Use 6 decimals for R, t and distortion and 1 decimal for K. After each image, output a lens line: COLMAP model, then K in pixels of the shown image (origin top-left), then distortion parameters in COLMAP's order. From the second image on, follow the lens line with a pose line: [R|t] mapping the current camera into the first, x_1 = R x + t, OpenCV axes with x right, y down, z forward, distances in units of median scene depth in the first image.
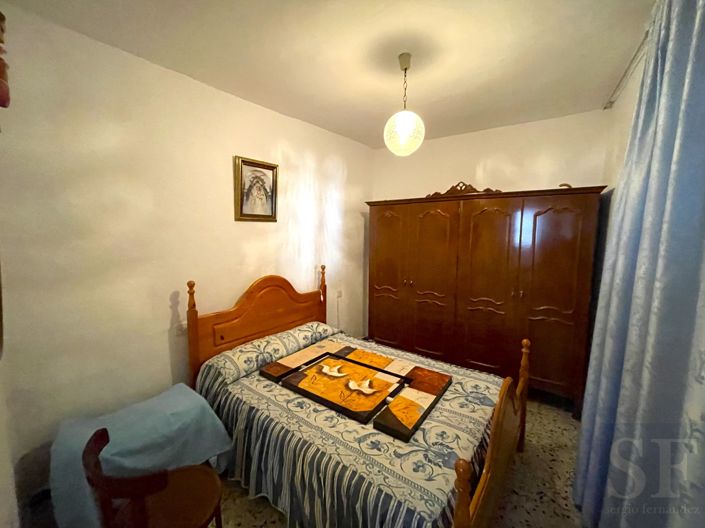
lens RADIAL K [[285.4, 0, 351.0], [0, 285.4, 264.8], [0, 0, 1]] dist [-0.001577, -0.000418]
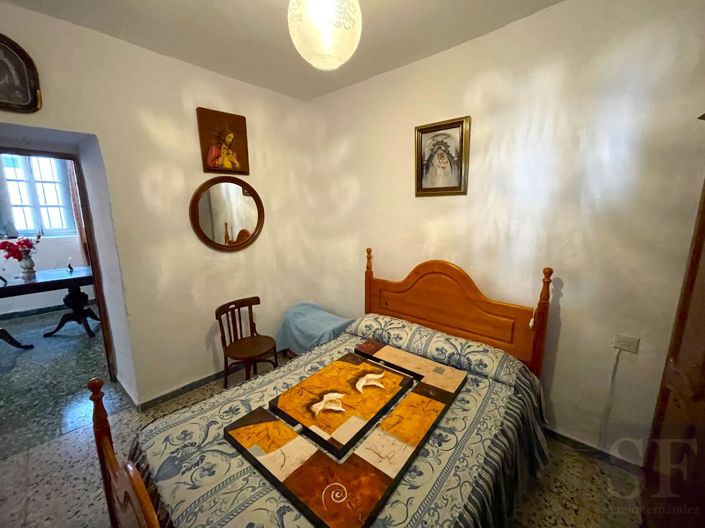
lens RADIAL K [[285.4, 0, 351.6], [0, 285.4, 263.2], [0, 0, 1]] dist [-0.001577, -0.000418]
pose [[-0.043695, 0.178285, -0.983008, 0.595385], [-0.117725, 0.976174, 0.182278, -0.083162], [0.992084, 0.123689, -0.021665, 0.824795]]
